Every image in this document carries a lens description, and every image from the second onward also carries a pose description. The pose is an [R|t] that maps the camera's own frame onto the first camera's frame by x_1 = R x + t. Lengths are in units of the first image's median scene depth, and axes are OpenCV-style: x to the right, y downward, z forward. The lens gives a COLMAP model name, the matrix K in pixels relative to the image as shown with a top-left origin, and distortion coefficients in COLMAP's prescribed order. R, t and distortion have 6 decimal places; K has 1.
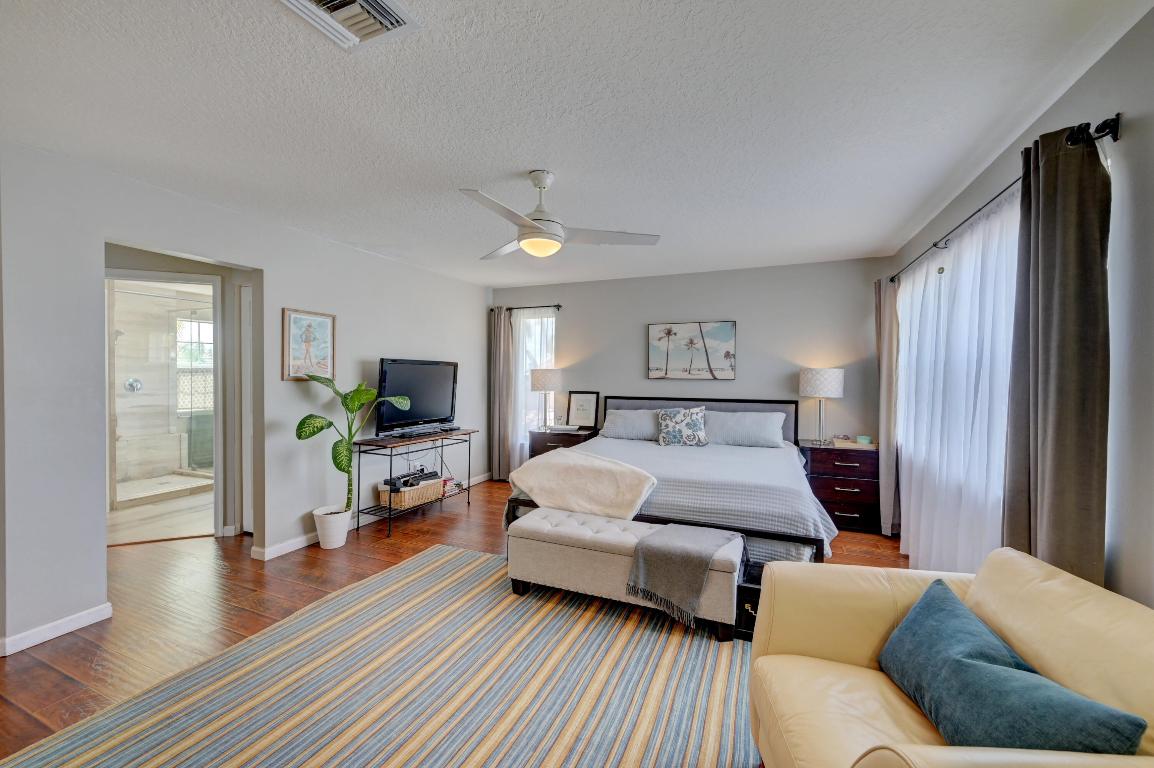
lens RADIAL K [[457.3, 0, 576.7], [0, 457.3, 383.1], [0, 0, 1]] dist [-0.009632, -0.000076]
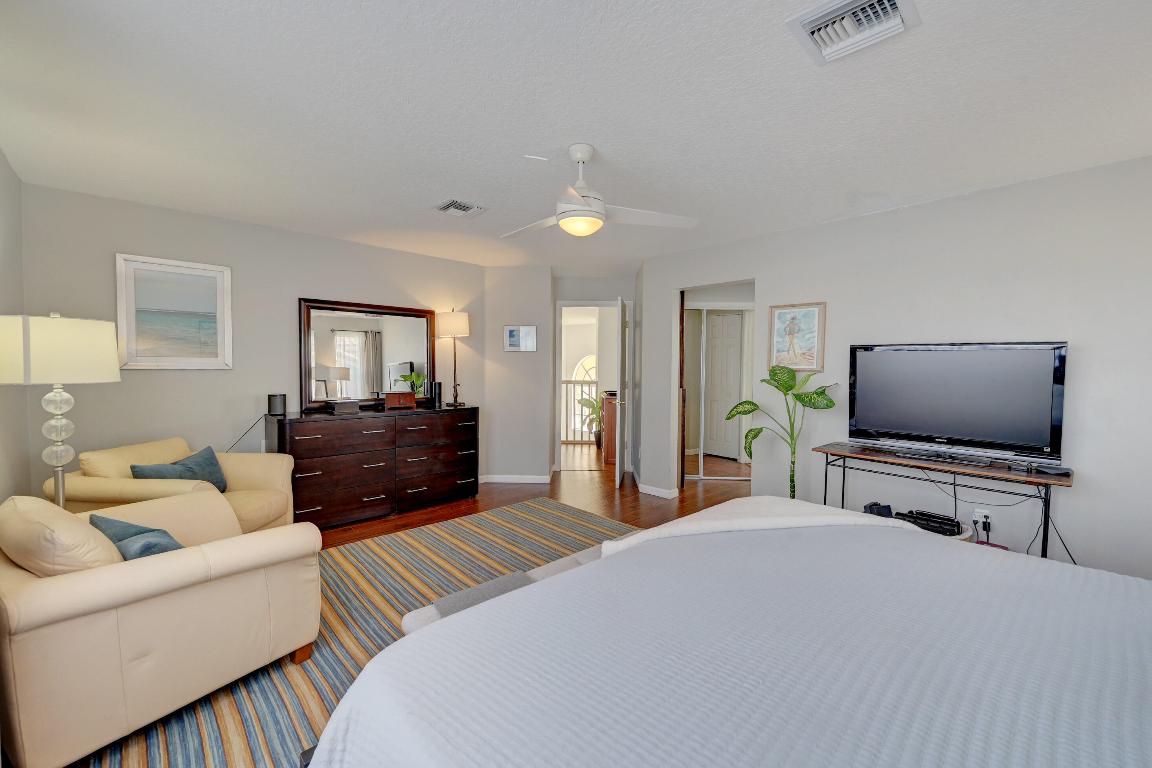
lens RADIAL K [[459.7, 0, 579.5], [0, 459.7, 380.7], [0, 0, 1]] dist [-0.000446, 0.000141]
pose [[-0.396567, 0.019980, -0.917788, 0.541176], [-0.027010, 0.999076, 0.033420, -0.005754], [0.917608, 0.038042, -0.395662, 0.927704]]
